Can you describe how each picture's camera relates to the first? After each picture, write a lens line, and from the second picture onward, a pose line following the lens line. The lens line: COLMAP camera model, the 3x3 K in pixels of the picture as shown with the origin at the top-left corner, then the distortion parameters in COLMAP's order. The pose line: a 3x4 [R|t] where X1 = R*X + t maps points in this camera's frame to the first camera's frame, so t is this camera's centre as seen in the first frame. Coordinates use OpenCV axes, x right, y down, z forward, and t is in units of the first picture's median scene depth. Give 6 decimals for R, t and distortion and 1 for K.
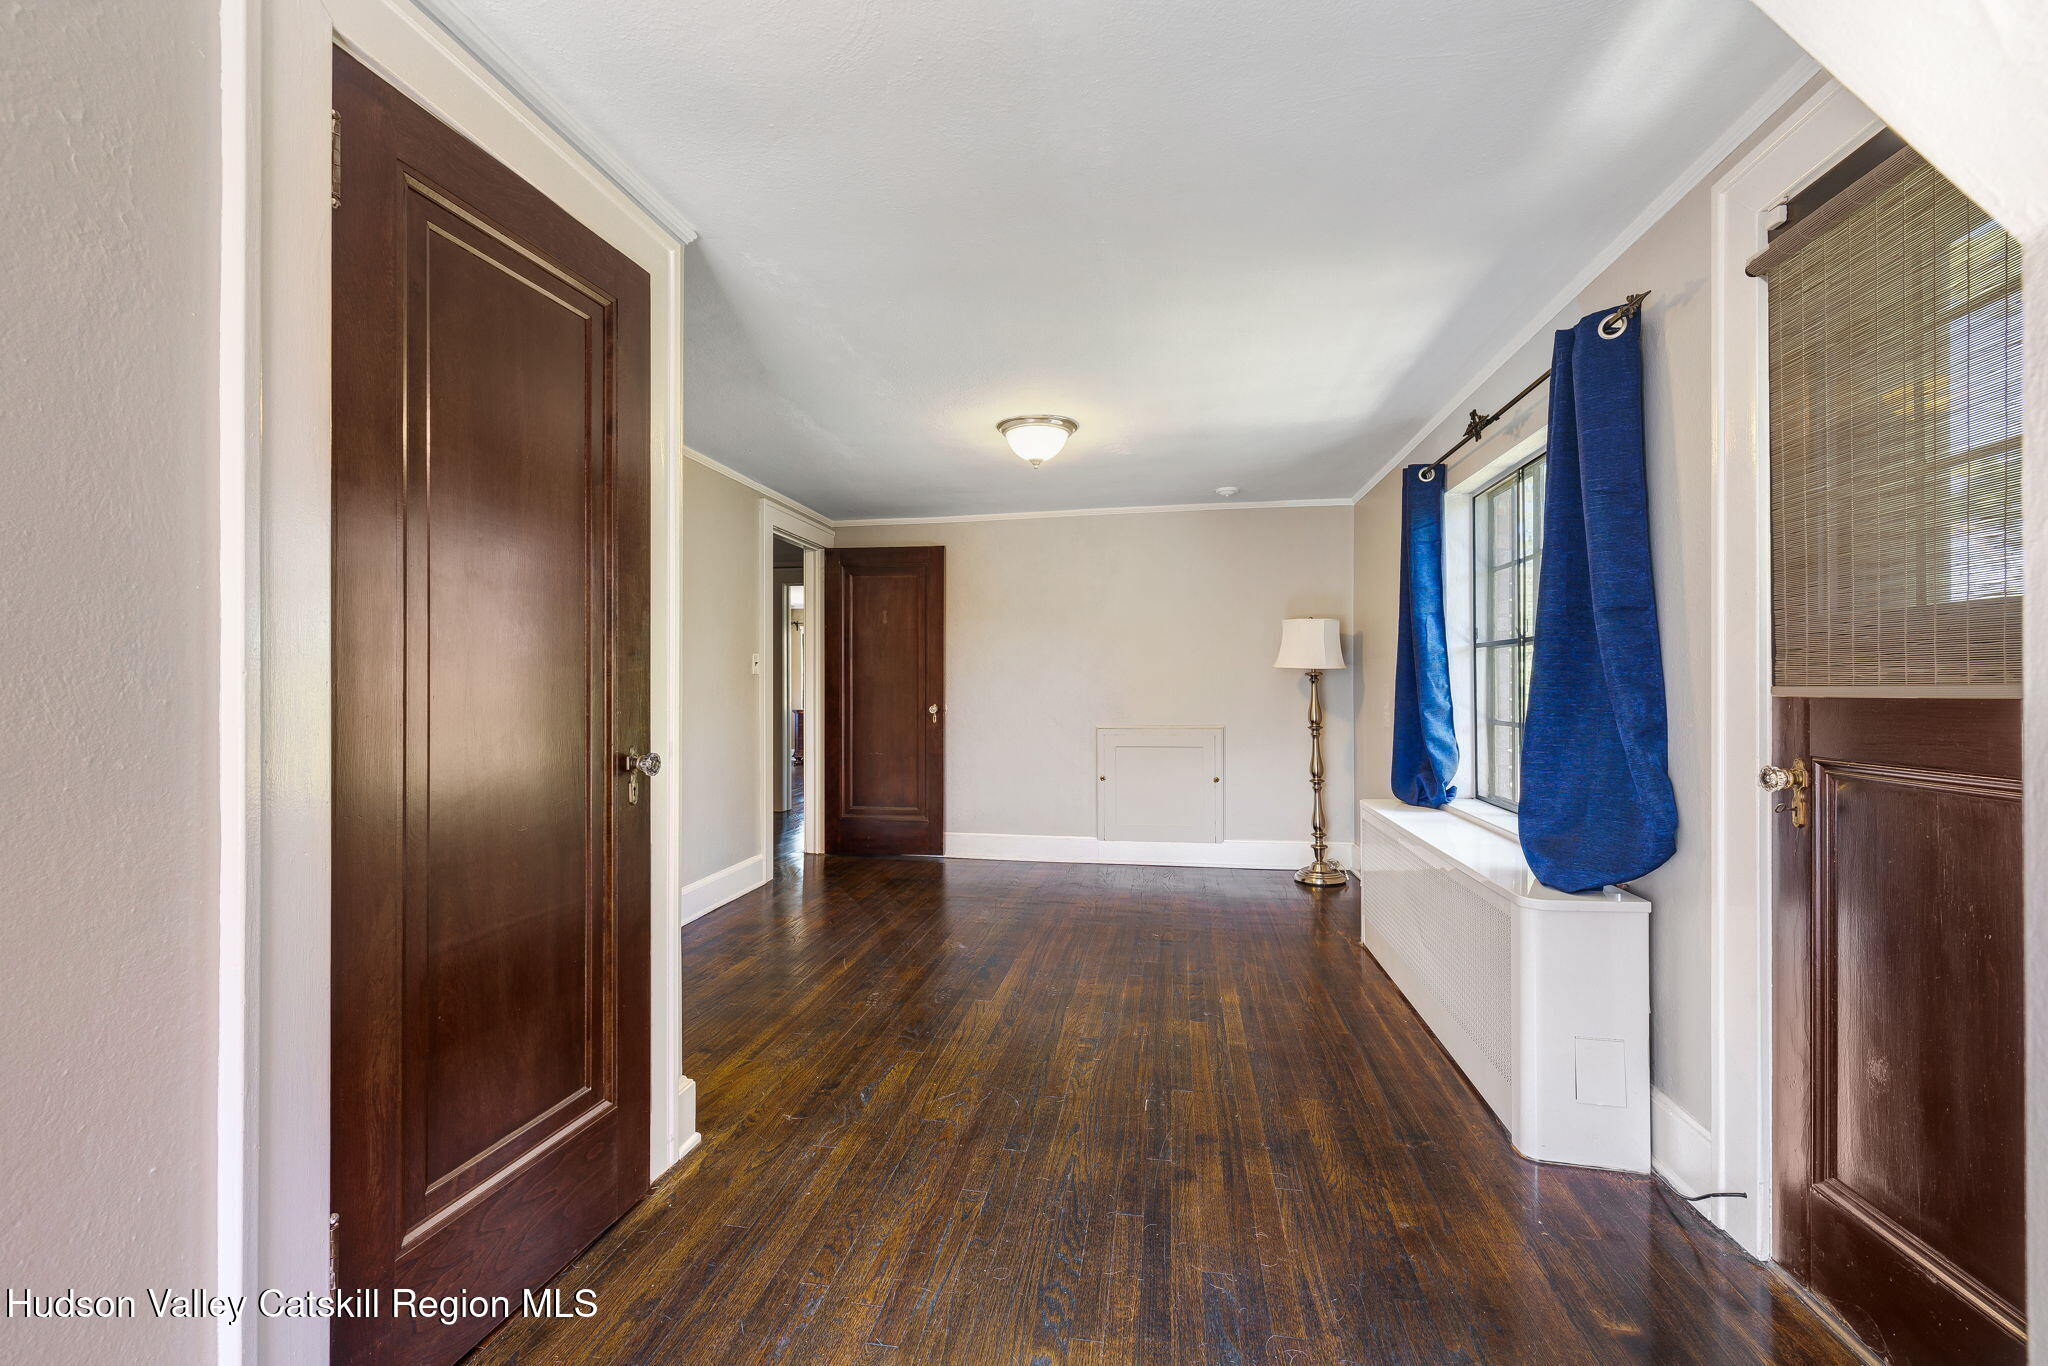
lens RADIAL K [[859.1, 0, 1021.5], [0, 859.1, 680.6], [0, 0, 1]] dist [-0.004271, 0.000030]
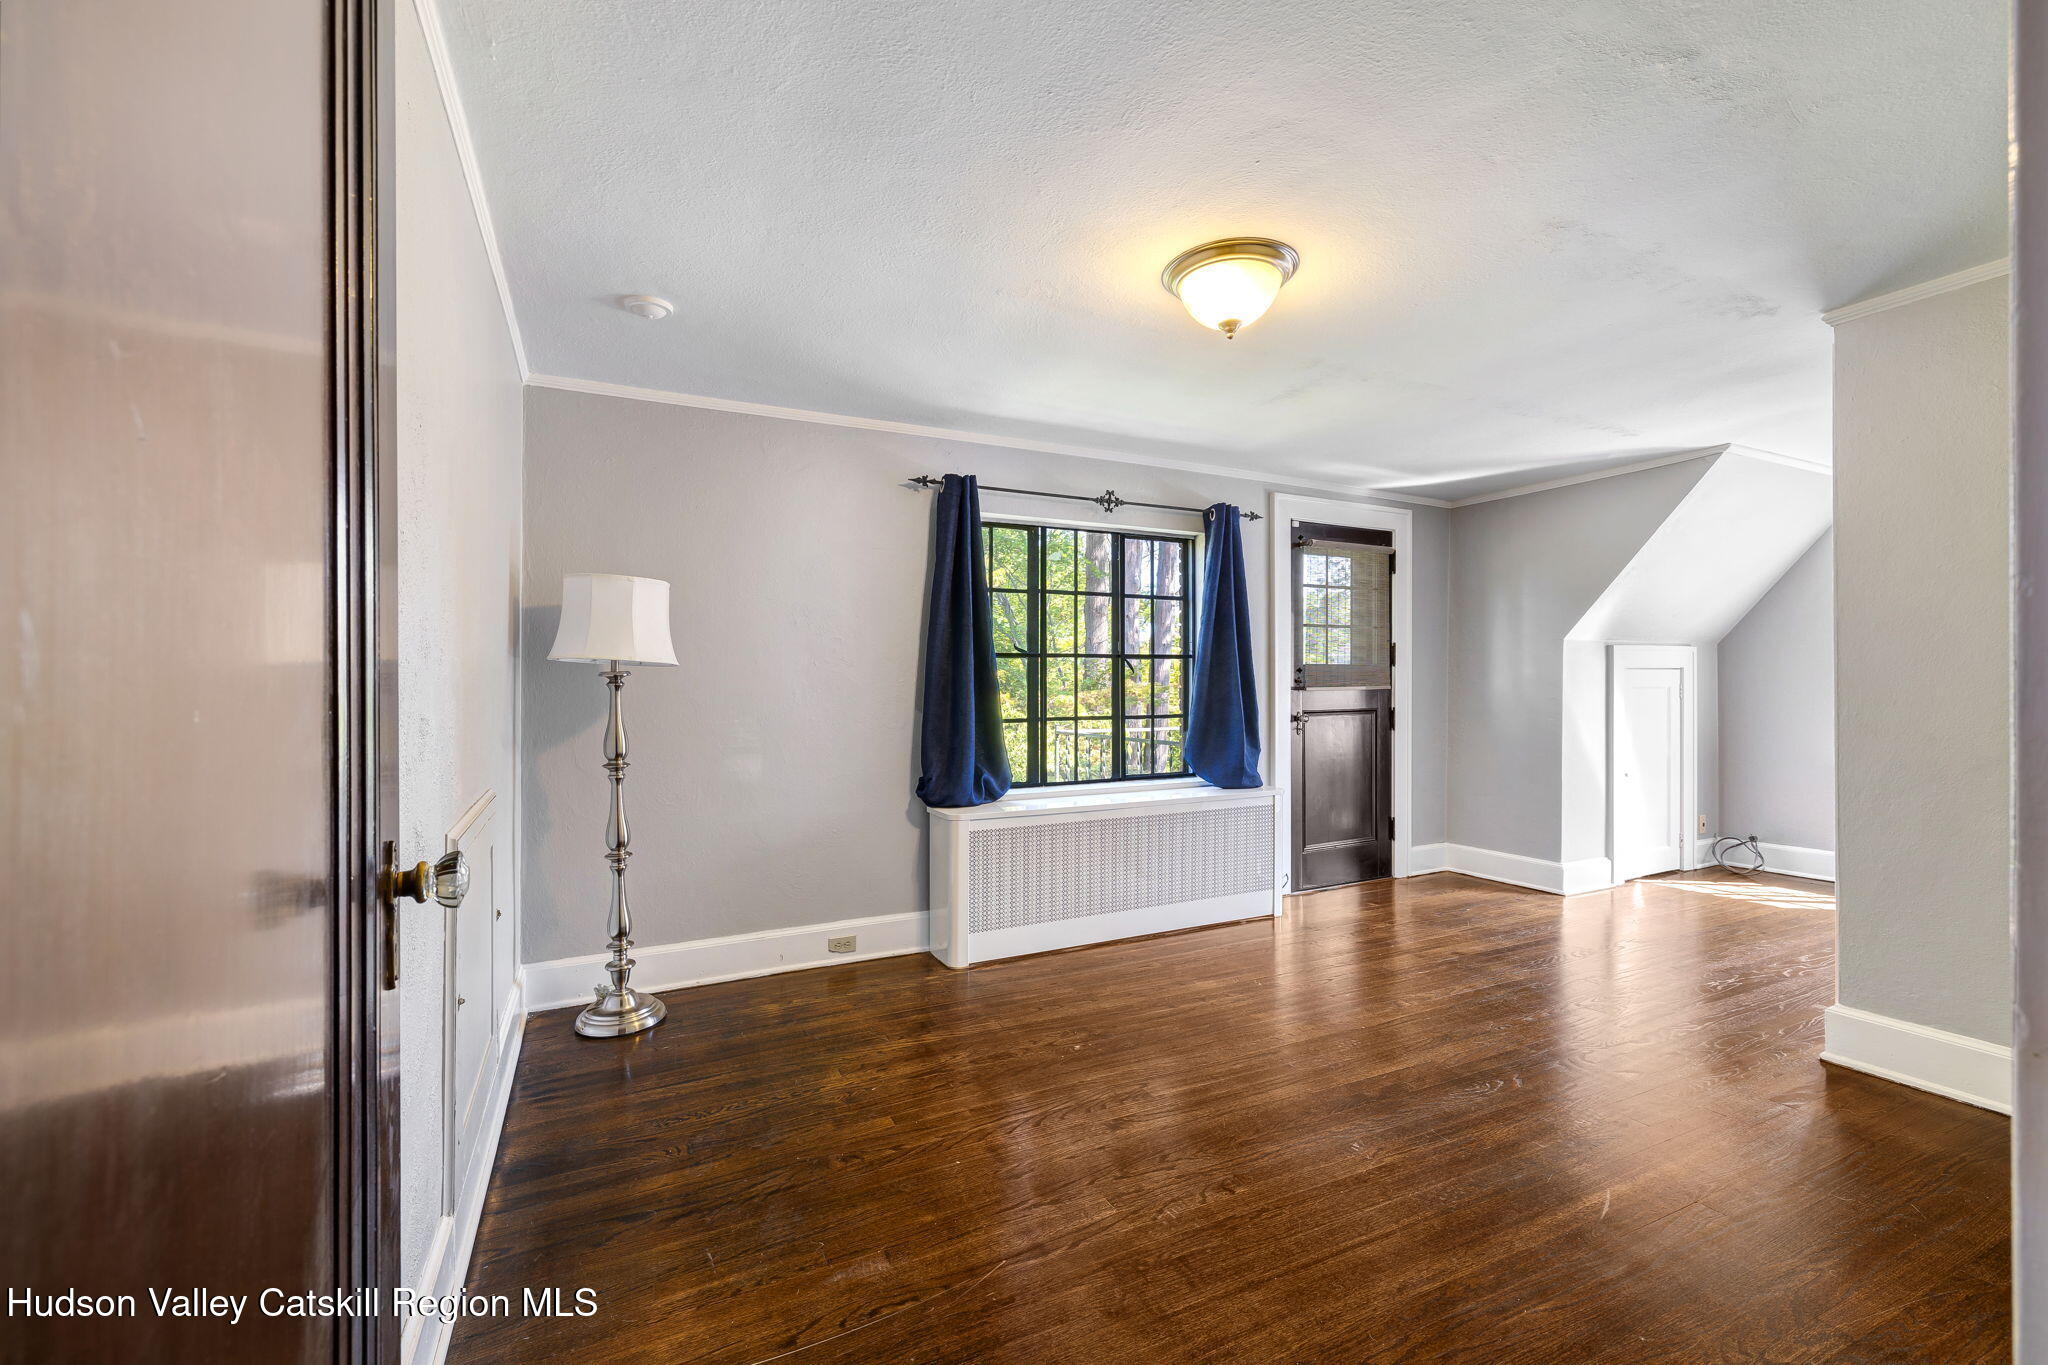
lens RADIAL K [[859.1, 0, 1021.2], [0, 859.1, 680.4], [0, 0, 1]] dist [-0.004271, 0.000030]
pose [[-0.585618, -0.000002, 0.810587, -0.714441], [-0.000070, 1.000000, -0.000048, -0.002000], [-0.810587, -0.000085, -0.585618, 2.709782]]
